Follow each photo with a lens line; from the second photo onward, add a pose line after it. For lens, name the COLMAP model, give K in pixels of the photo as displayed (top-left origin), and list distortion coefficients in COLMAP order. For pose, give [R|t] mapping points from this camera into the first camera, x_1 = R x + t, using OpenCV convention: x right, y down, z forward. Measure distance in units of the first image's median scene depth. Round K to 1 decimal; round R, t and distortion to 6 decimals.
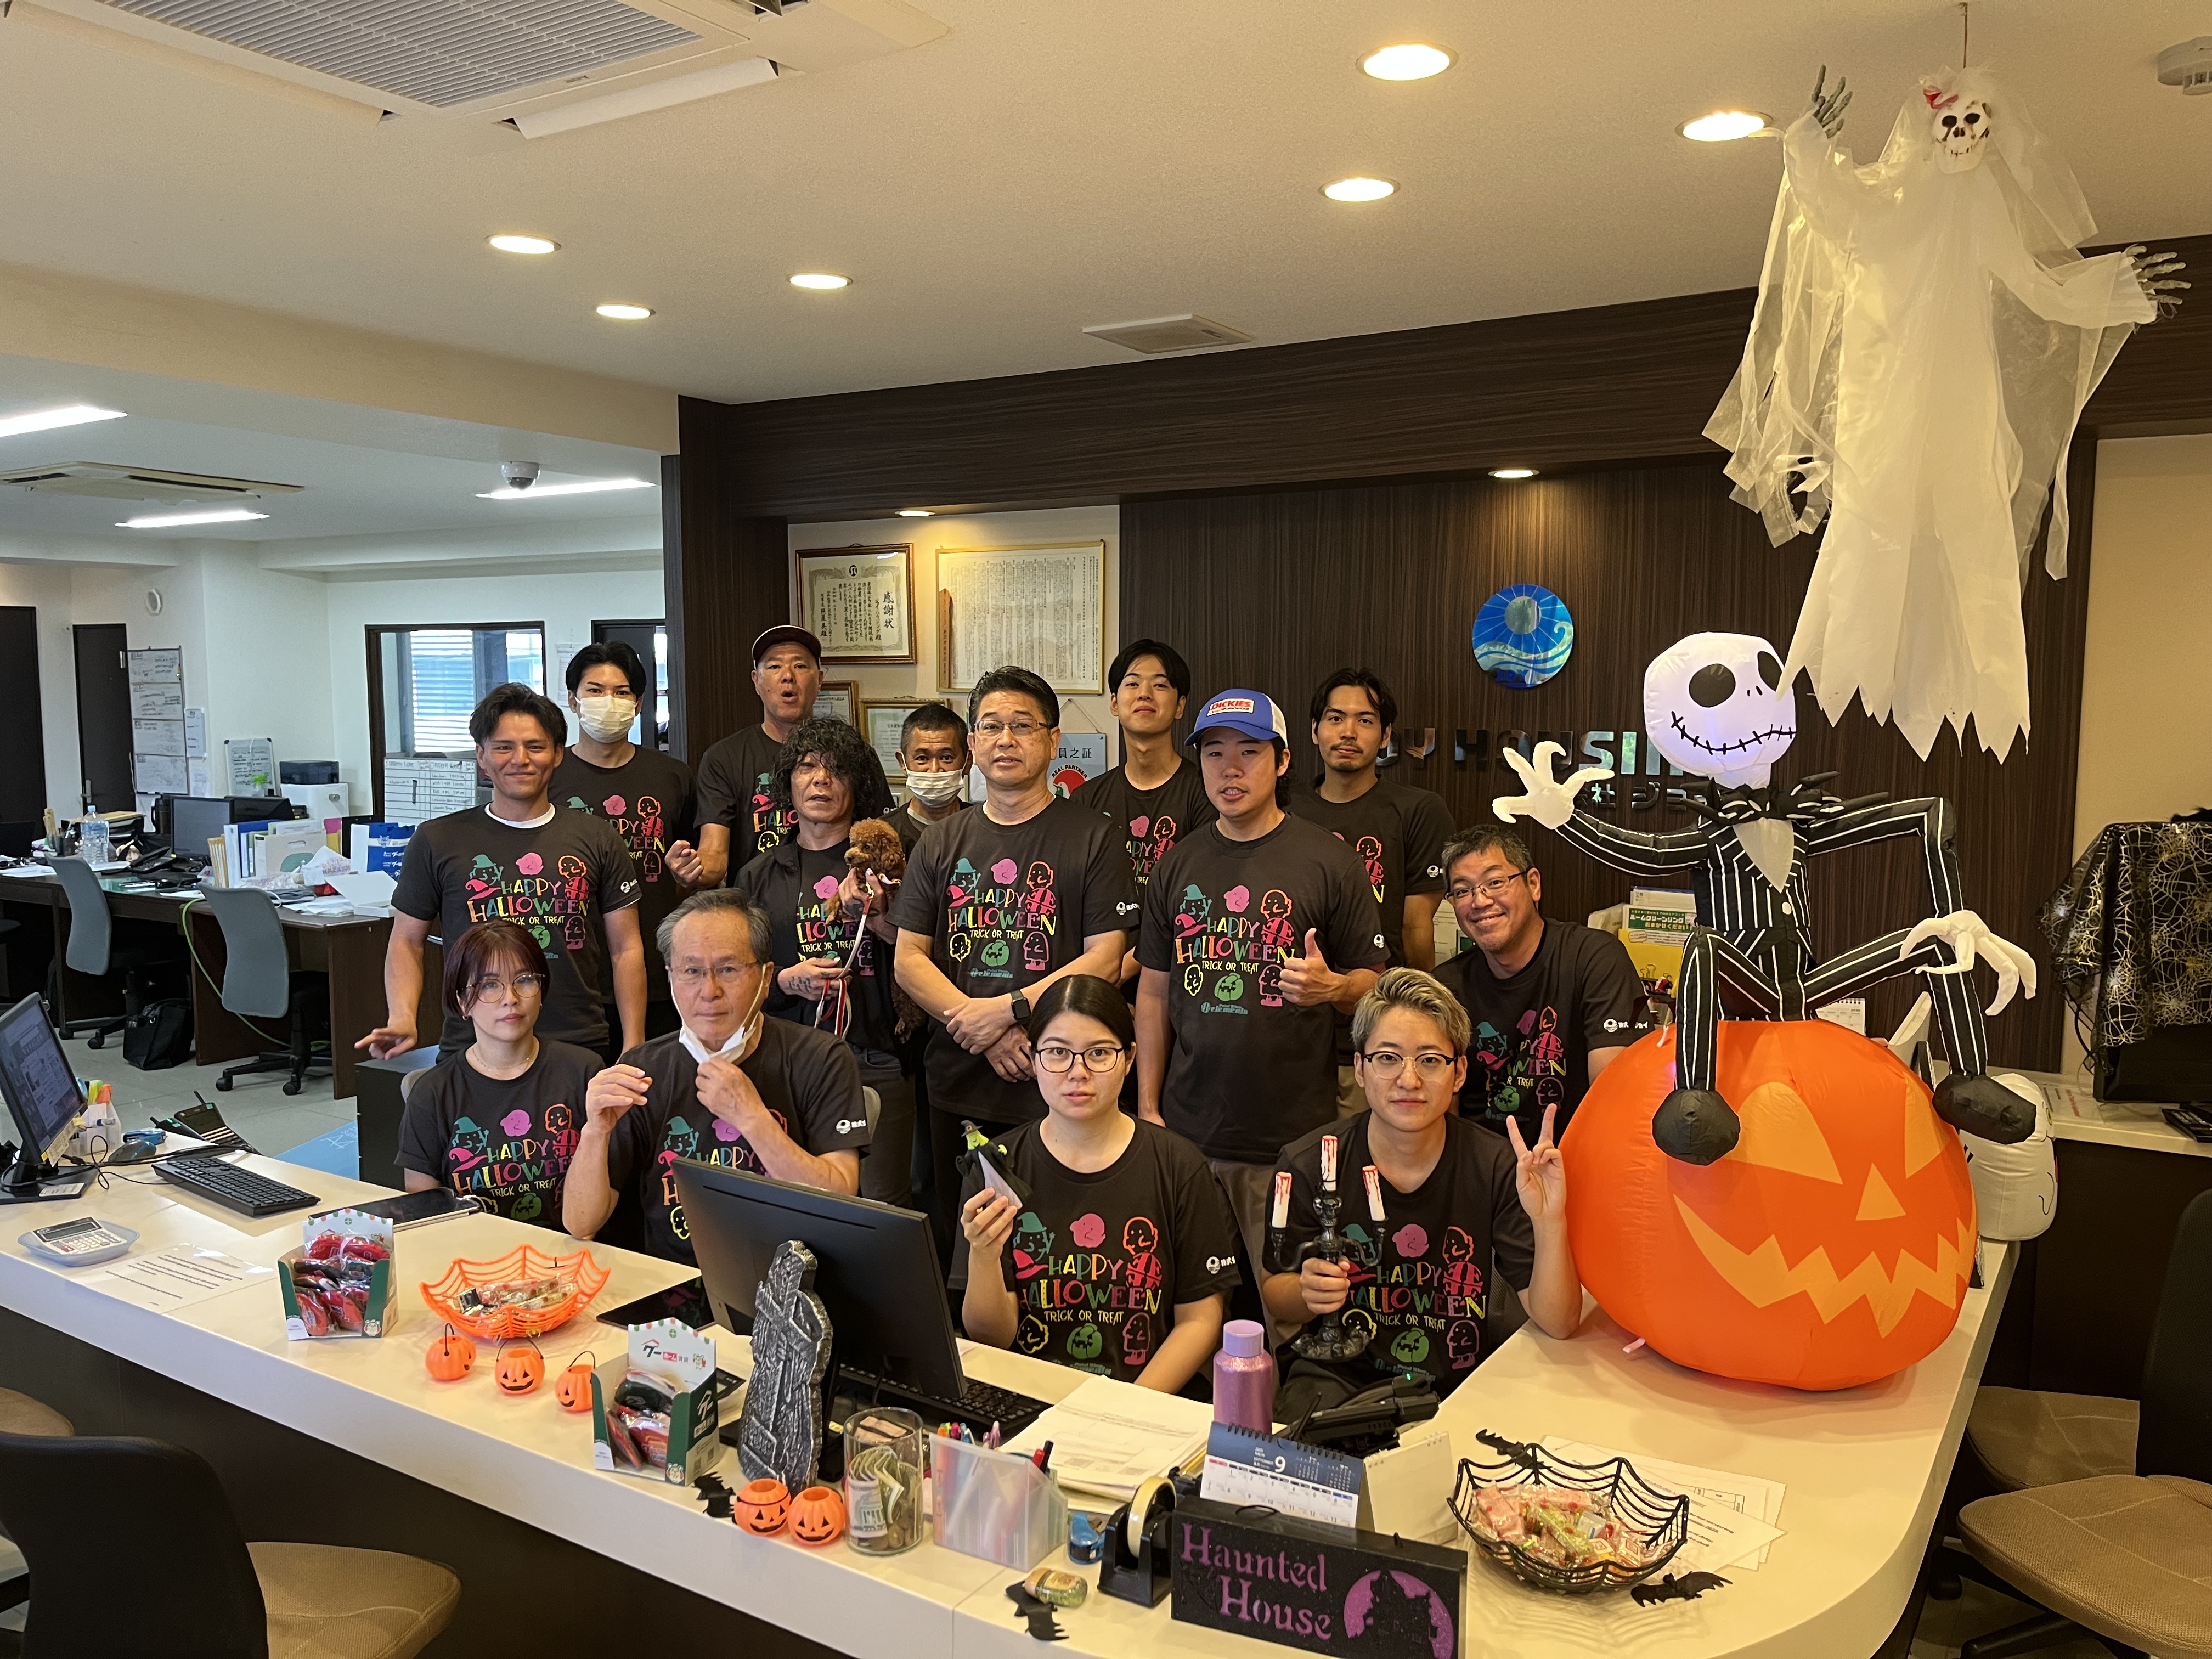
lens RADIAL K [[1669.5, 0, 1106.0], [0, 1669.5, 829.5], [0, 0, 1]] dist [0.047236, -0.091481]
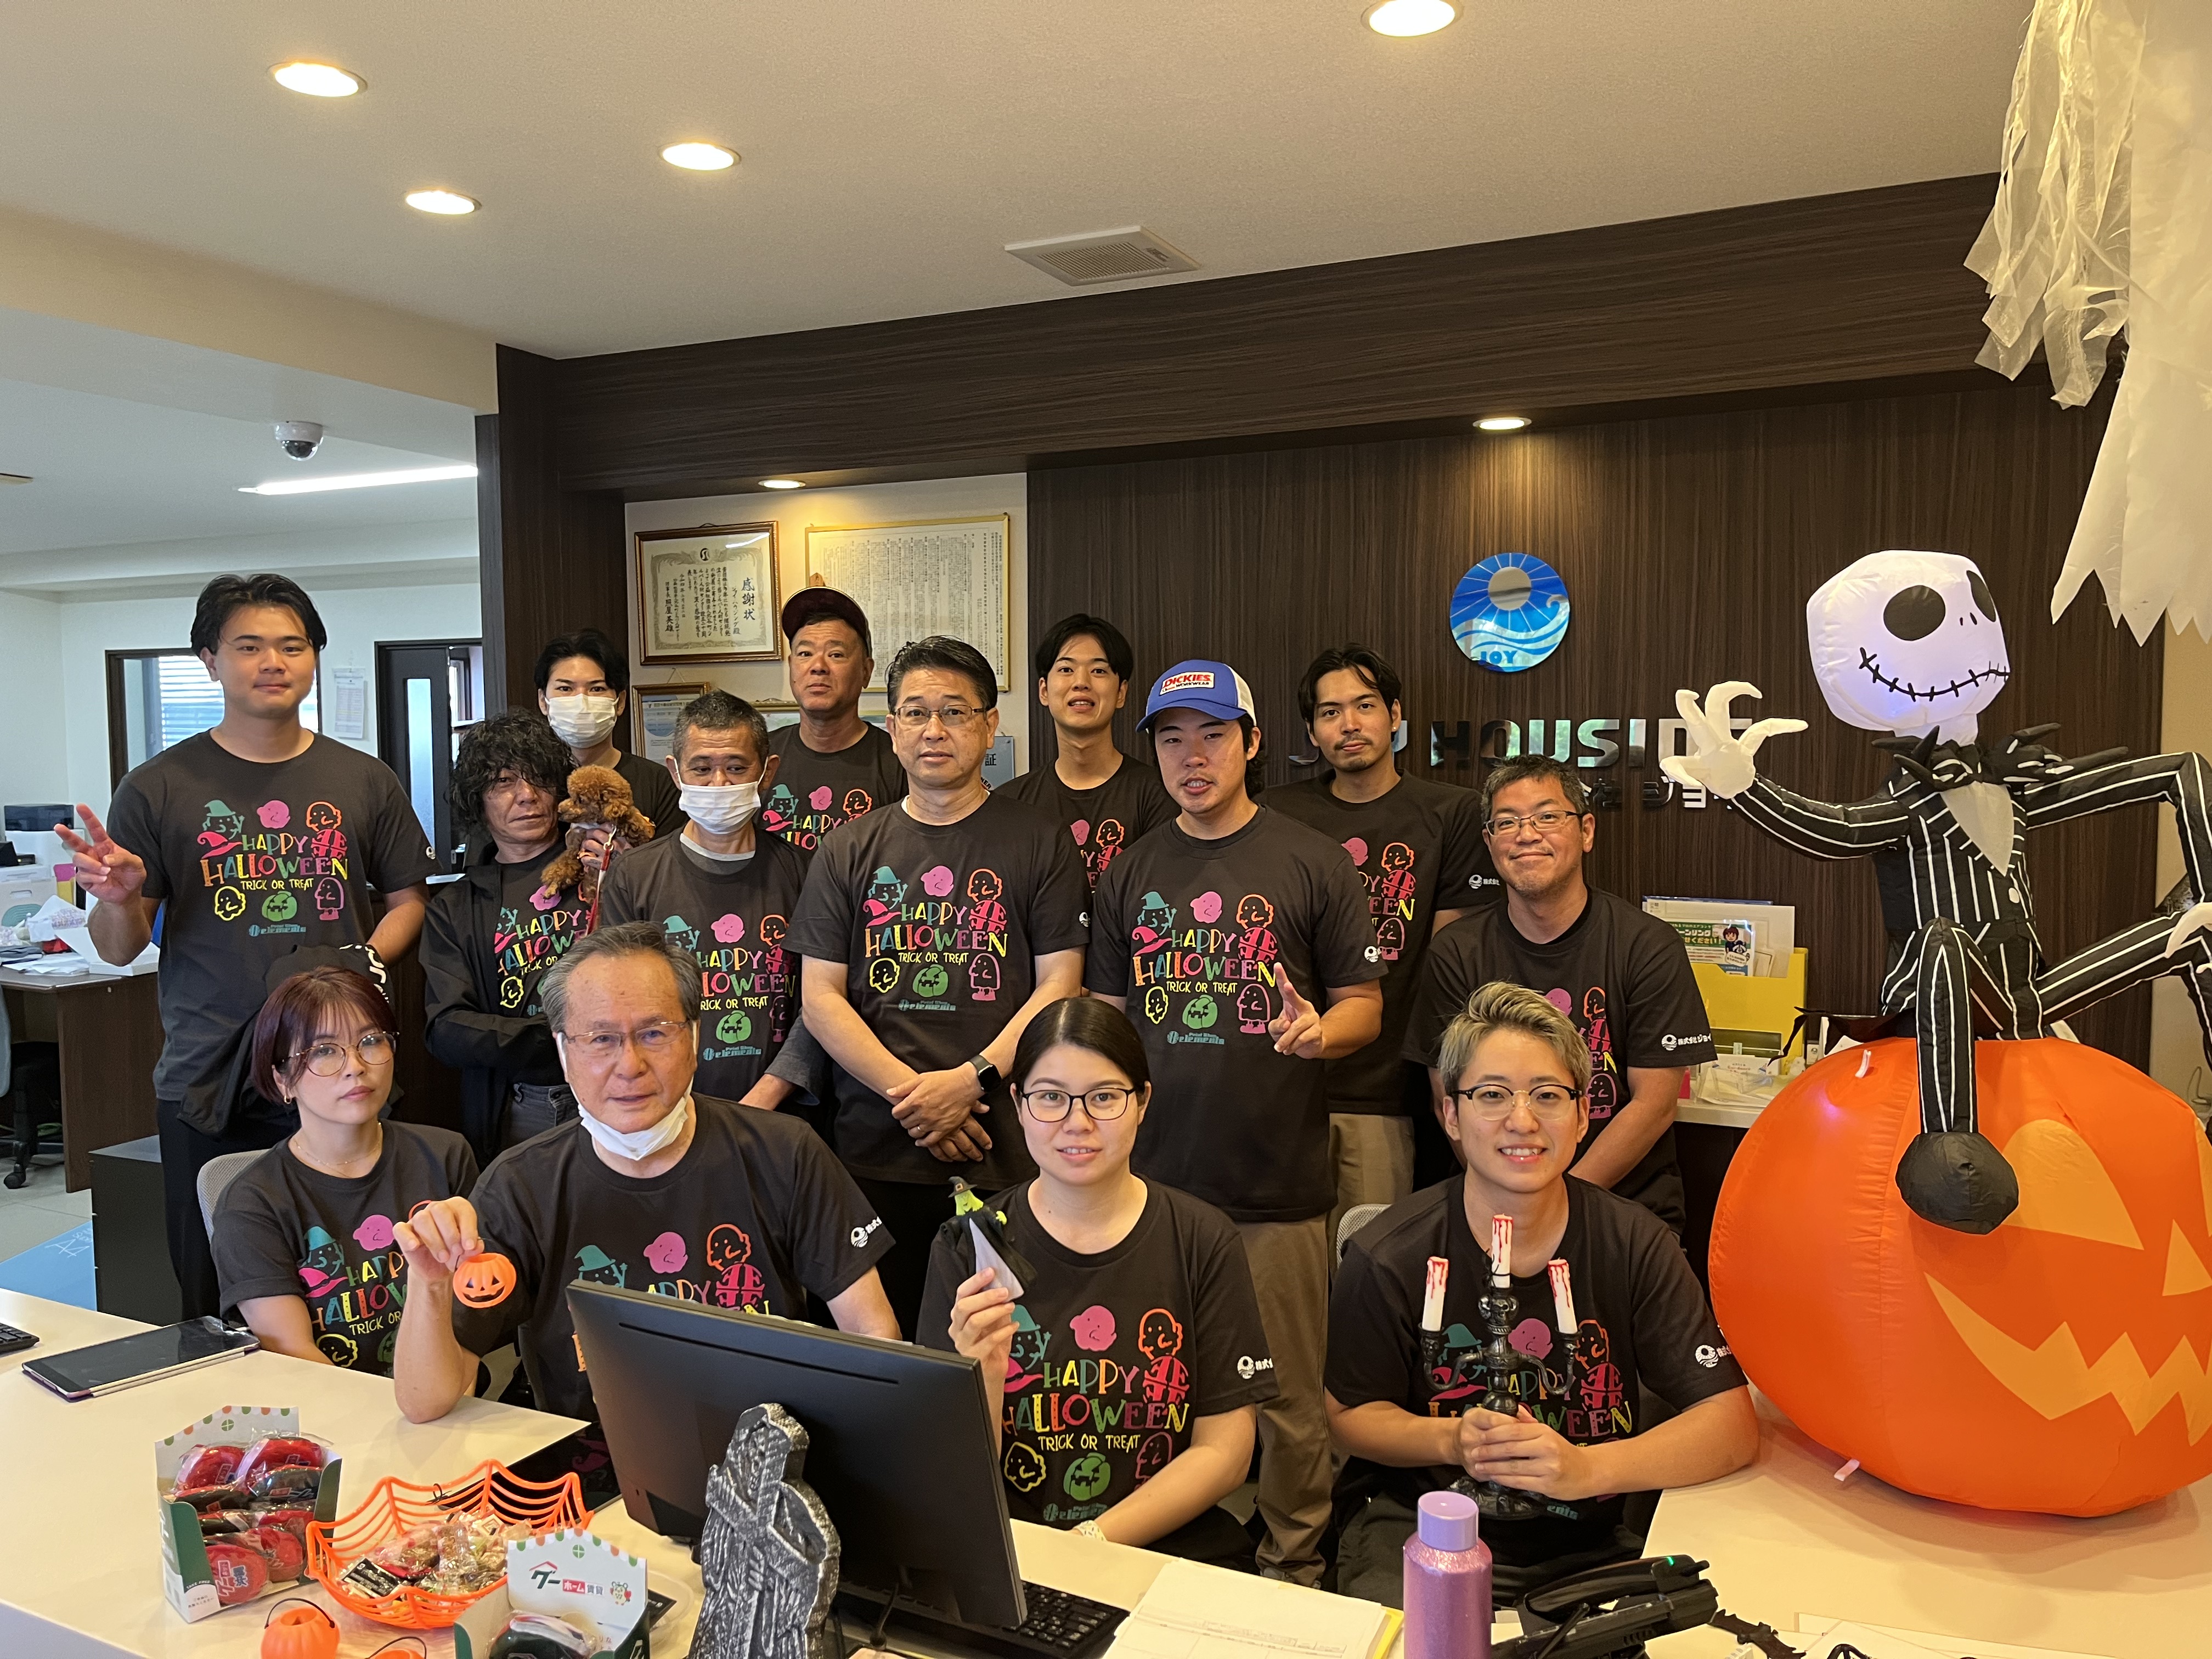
lens RADIAL K [[1698.6, 0, 1102.4], [0, 1698.6, 817.4], [0, 0, 1]] dist [0.069428, -0.120555]
pose [[0.993761, -0.013409, 0.110717, -0.064656], [0.017175, 0.999304, -0.033128, 0.018051], [-0.110196, 0.034823, 0.993300, 0.151089]]
